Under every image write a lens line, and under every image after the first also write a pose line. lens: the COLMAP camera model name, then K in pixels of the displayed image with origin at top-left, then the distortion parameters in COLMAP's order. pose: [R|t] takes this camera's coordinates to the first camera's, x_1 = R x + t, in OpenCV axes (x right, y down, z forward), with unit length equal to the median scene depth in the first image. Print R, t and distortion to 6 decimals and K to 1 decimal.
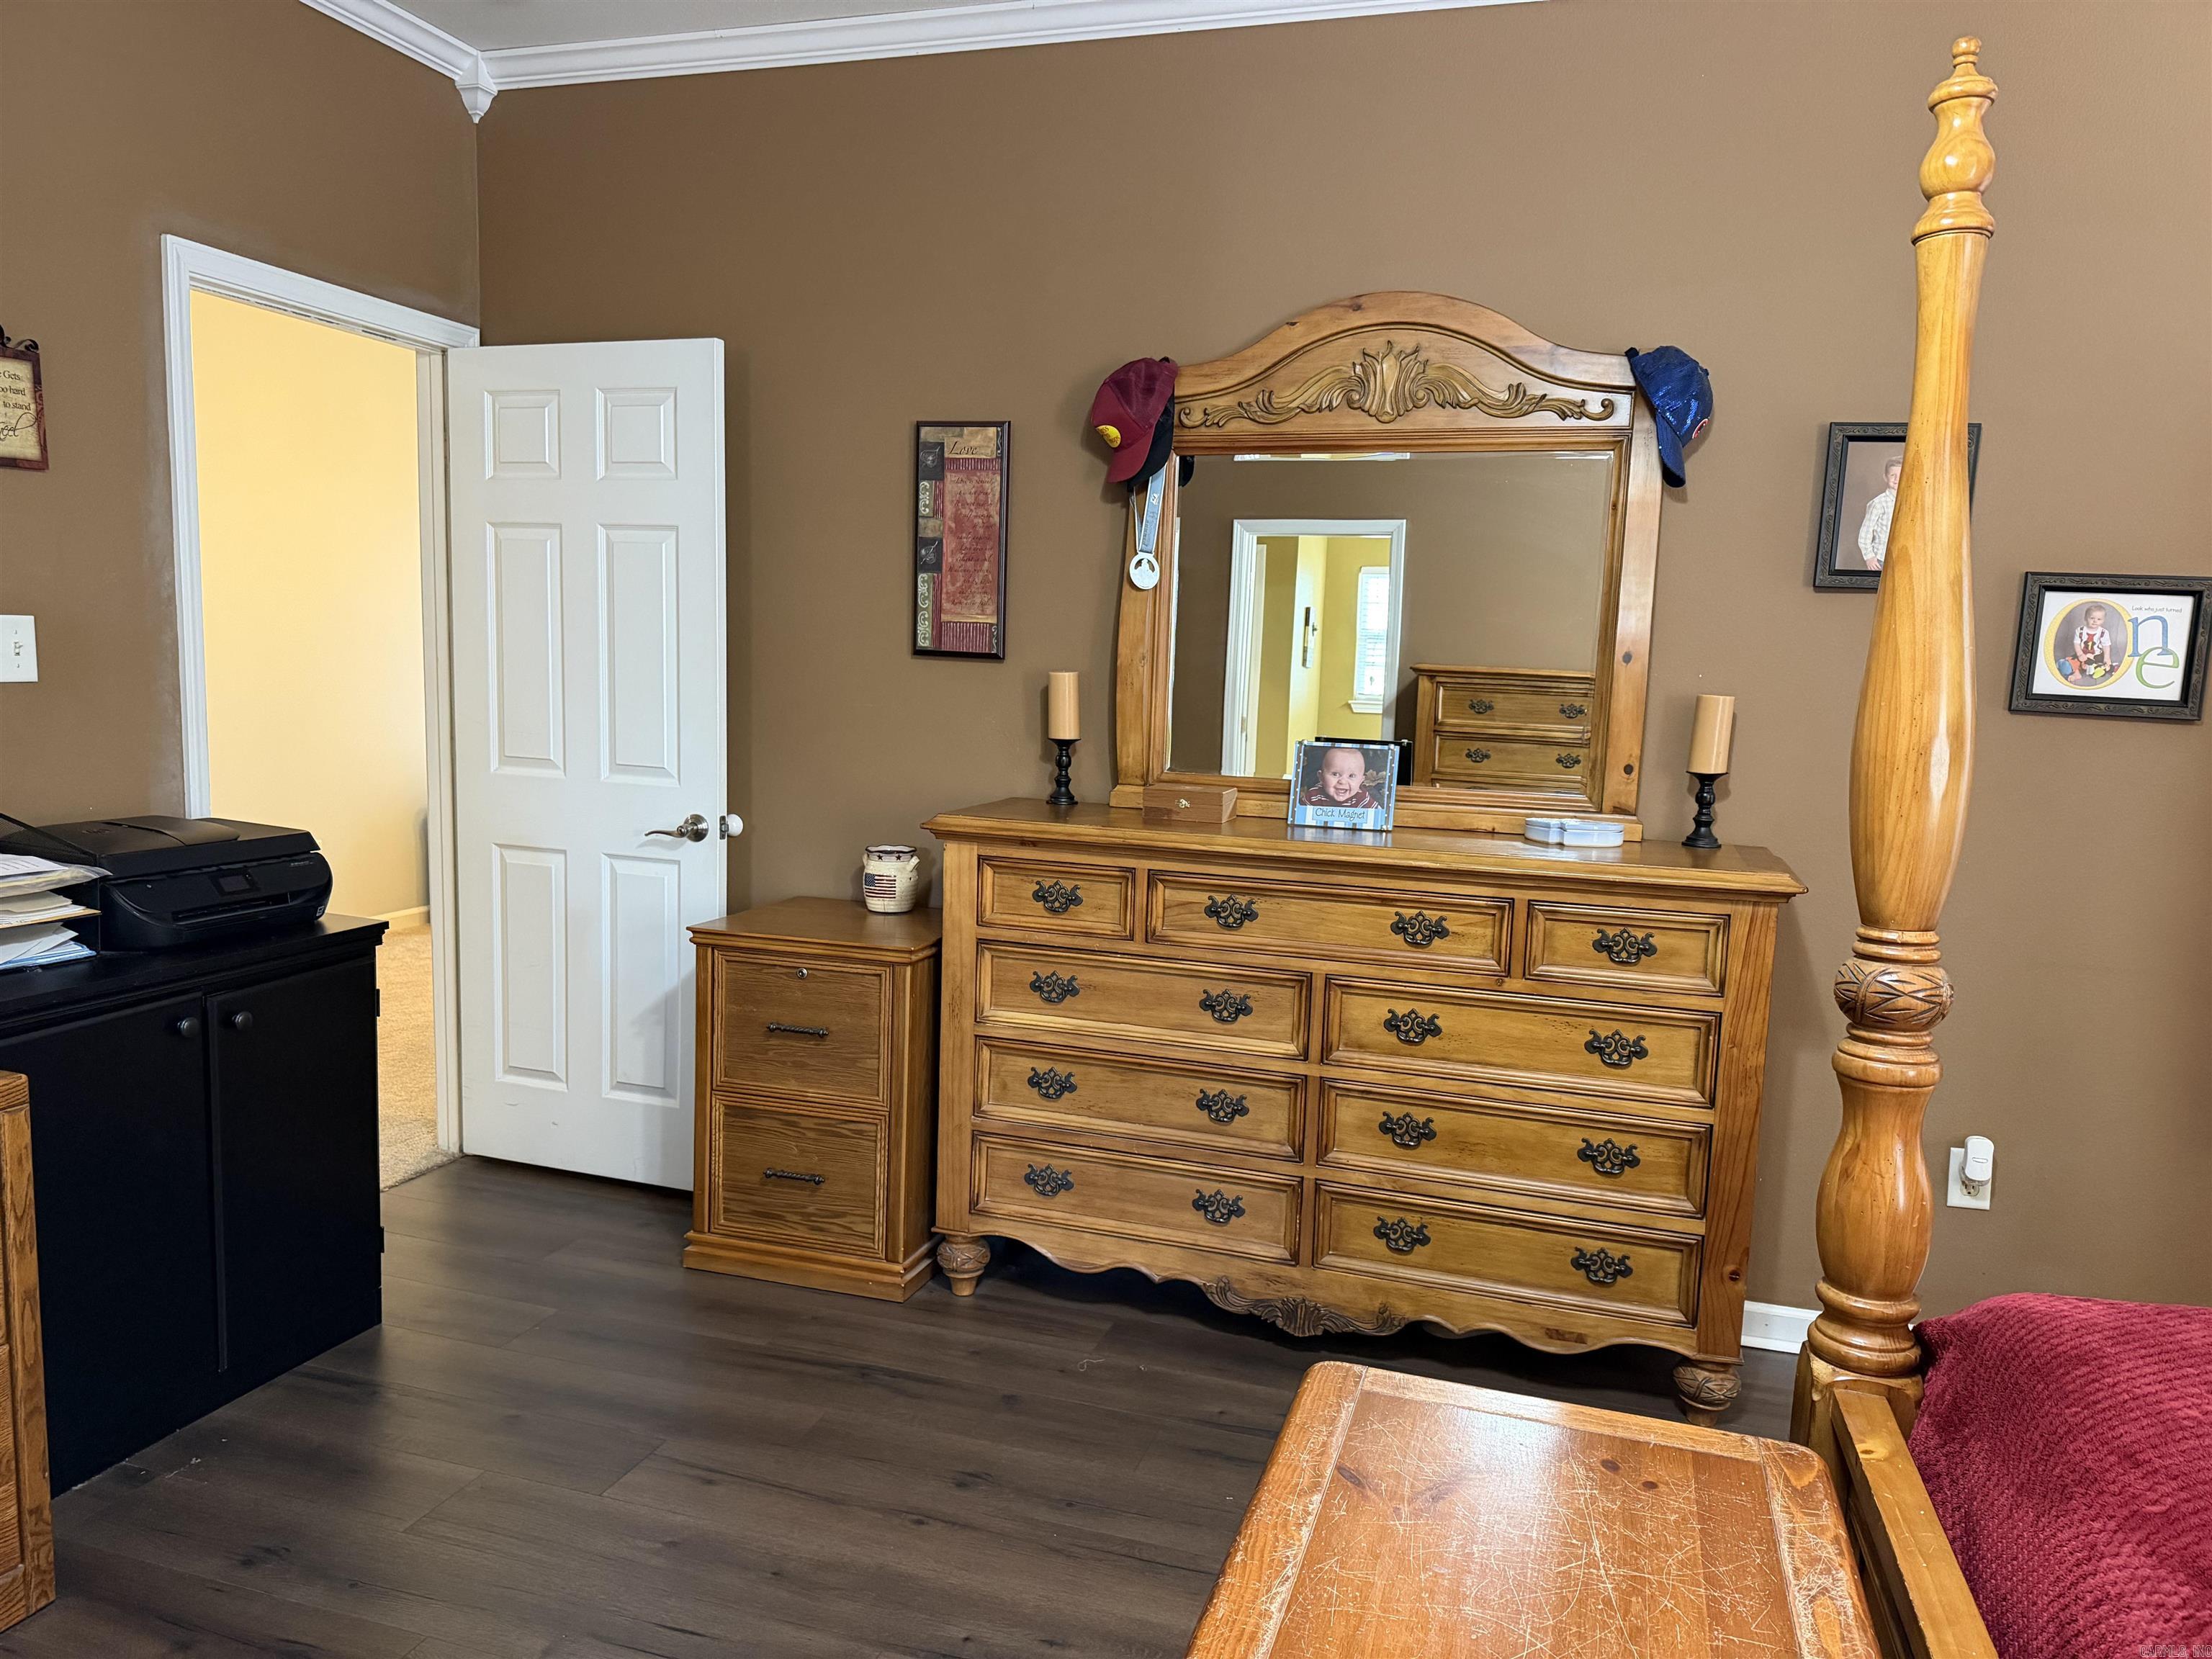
lens RADIAL K [[1542.8, 0, 1100.6], [0, 1542.8, 844.3], [0, 0, 1]] dist [0.165951, -0.213865]
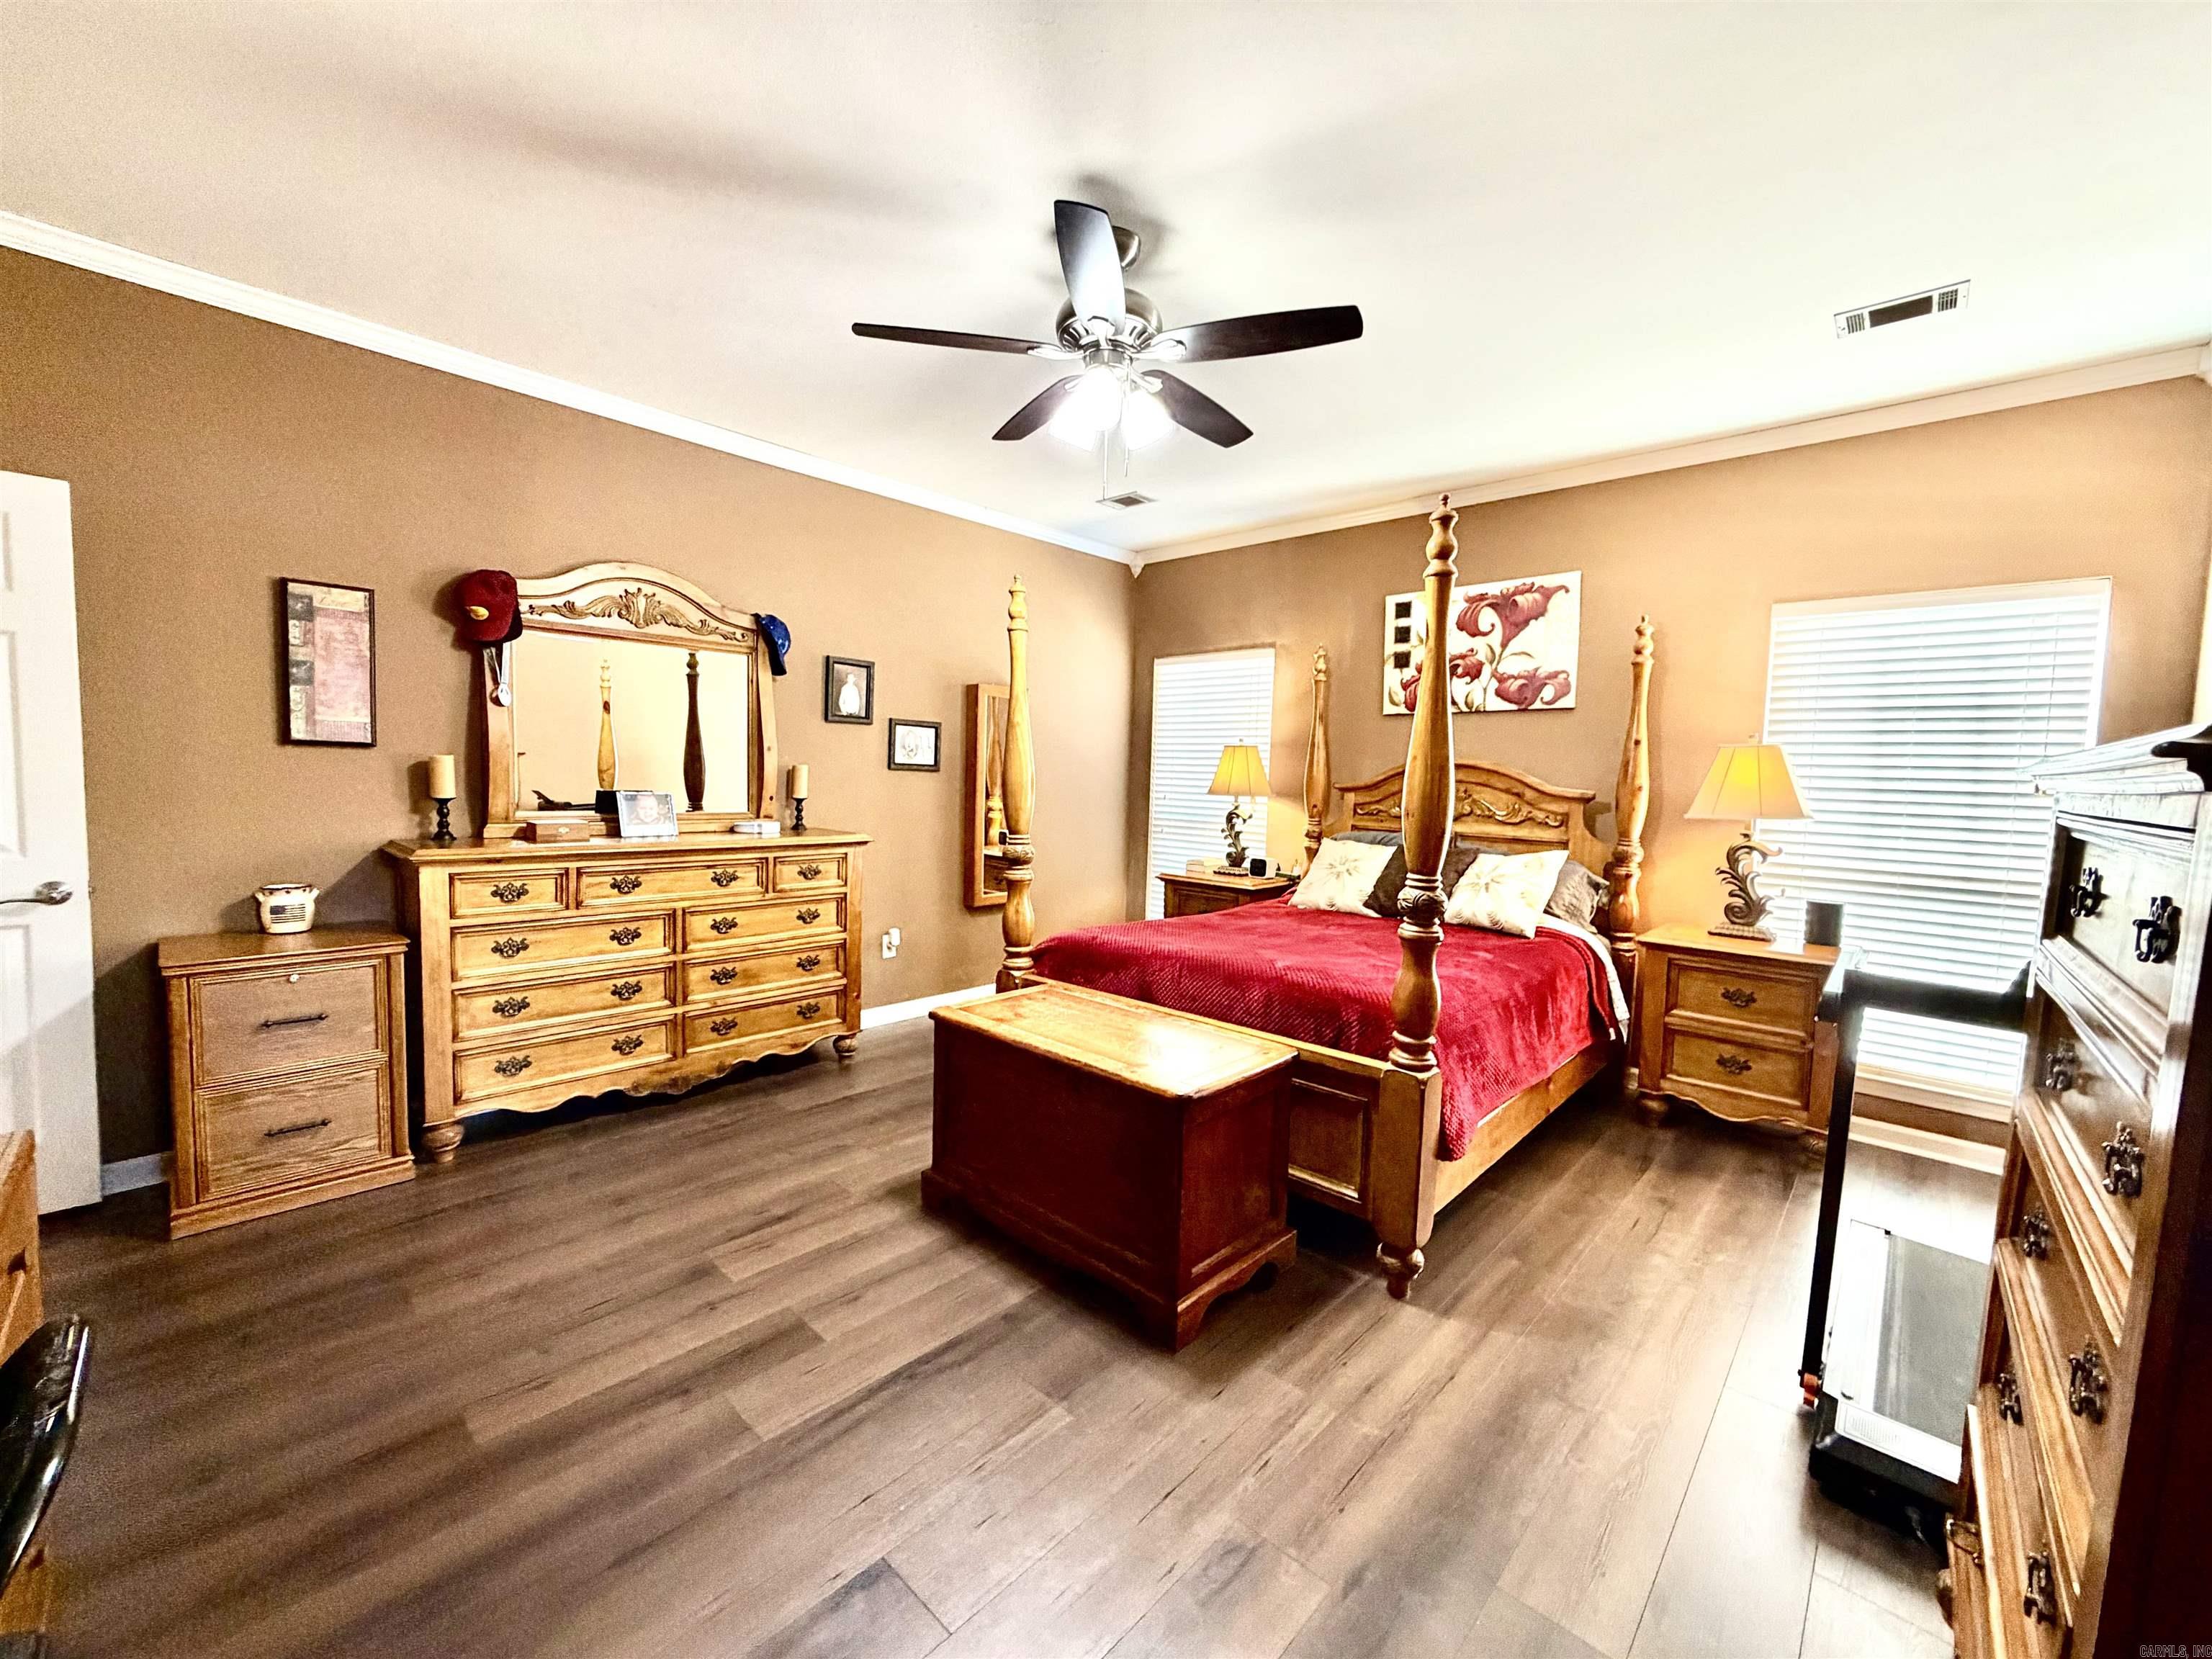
lens RADIAL K [[885.2, 0, 1106.0], [0, 885.2, 829.5], [0, 0, 1]] dist [-0.000025, 0.000001]
pose [[0.429749, -0.082574, 0.899165, -0.613221], [0.098949, 0.994119, 0.044002, -0.011345], [-0.897510, 0.070062, 0.435392, 0.017297]]
